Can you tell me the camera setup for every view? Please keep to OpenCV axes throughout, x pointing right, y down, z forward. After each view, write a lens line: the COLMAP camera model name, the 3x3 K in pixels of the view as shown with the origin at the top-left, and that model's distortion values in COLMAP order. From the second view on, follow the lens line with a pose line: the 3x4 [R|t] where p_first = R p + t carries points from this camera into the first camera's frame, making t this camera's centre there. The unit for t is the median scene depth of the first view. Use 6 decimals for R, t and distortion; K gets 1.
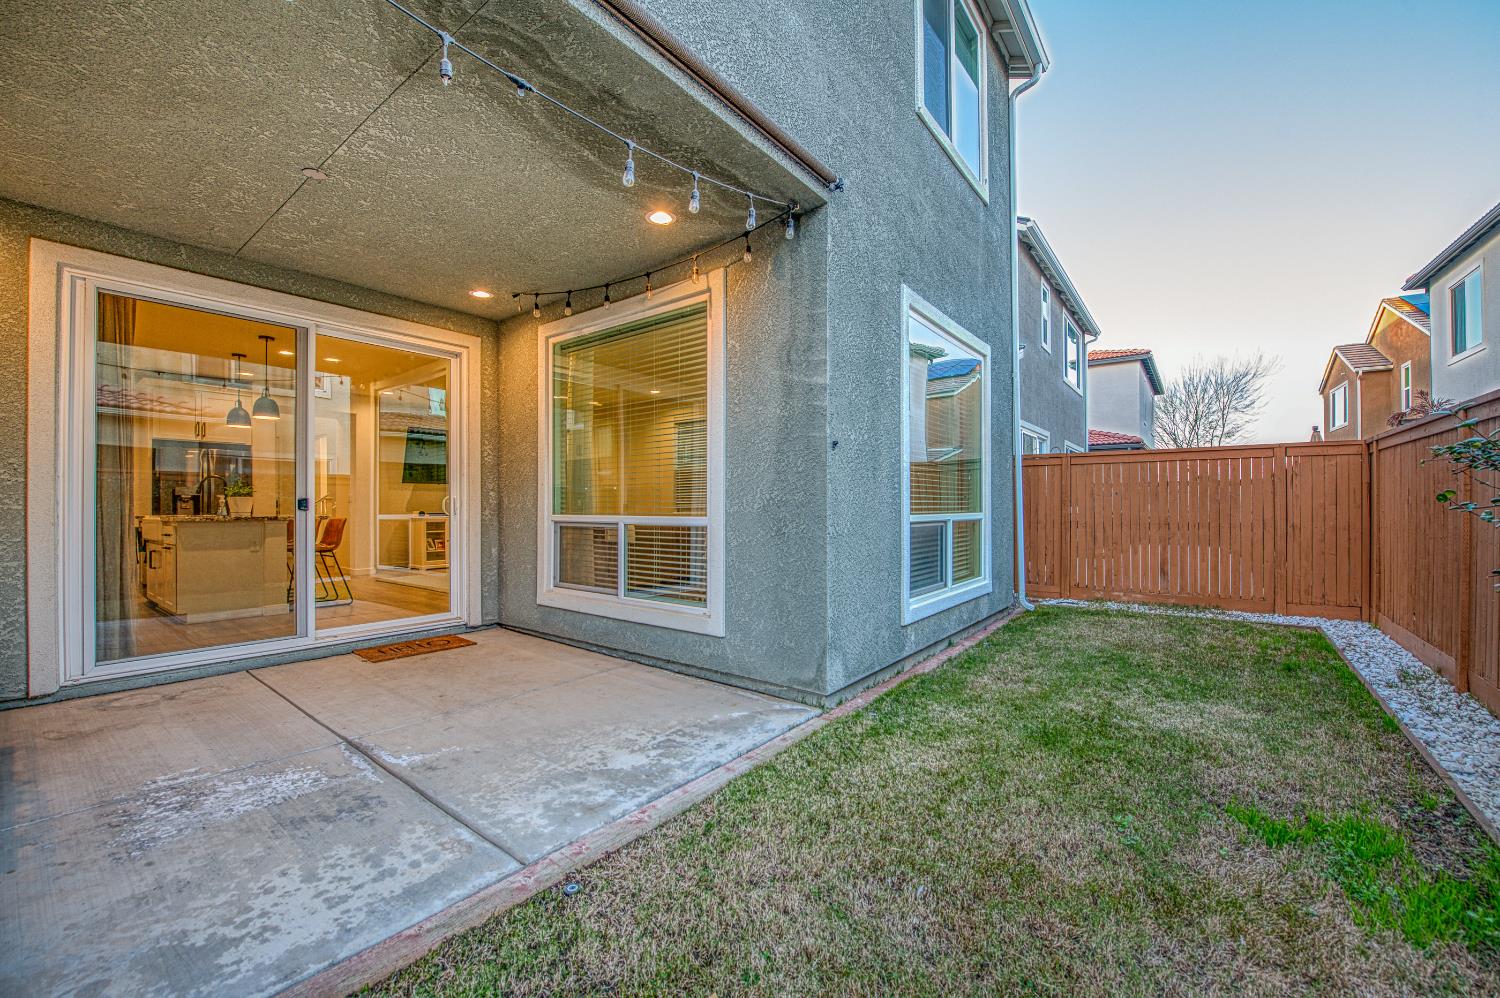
lens RADIAL K [[590.2, 0, 753.1], [0, 590.2, 504.4], [0, 0, 1]] dist [-0.009448, -0.000212]
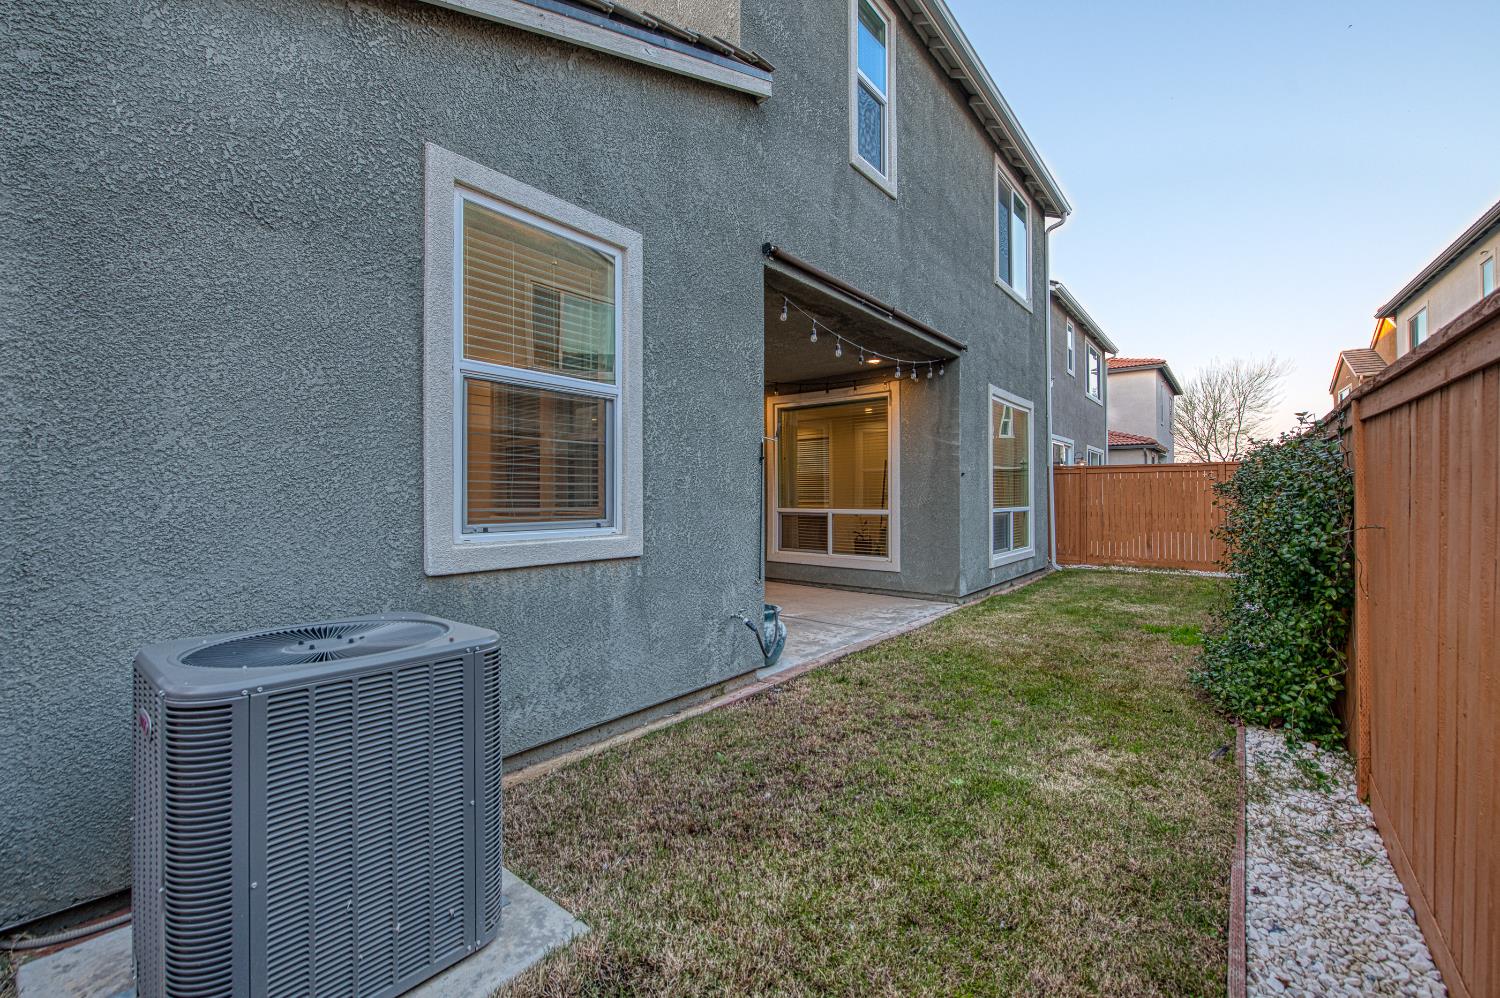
lens RADIAL K [[625.0, 0, 750.6], [0, 625.0, 489.6], [0, 0, 1]] dist [-0.000212, 0.000107]
pose [[0.999869, -0.000780, -0.016177, -0.304014], [0.000670, 0.999977, -0.006813, -0.018888], [0.016182, 0.006801, 0.999846, -0.635584]]
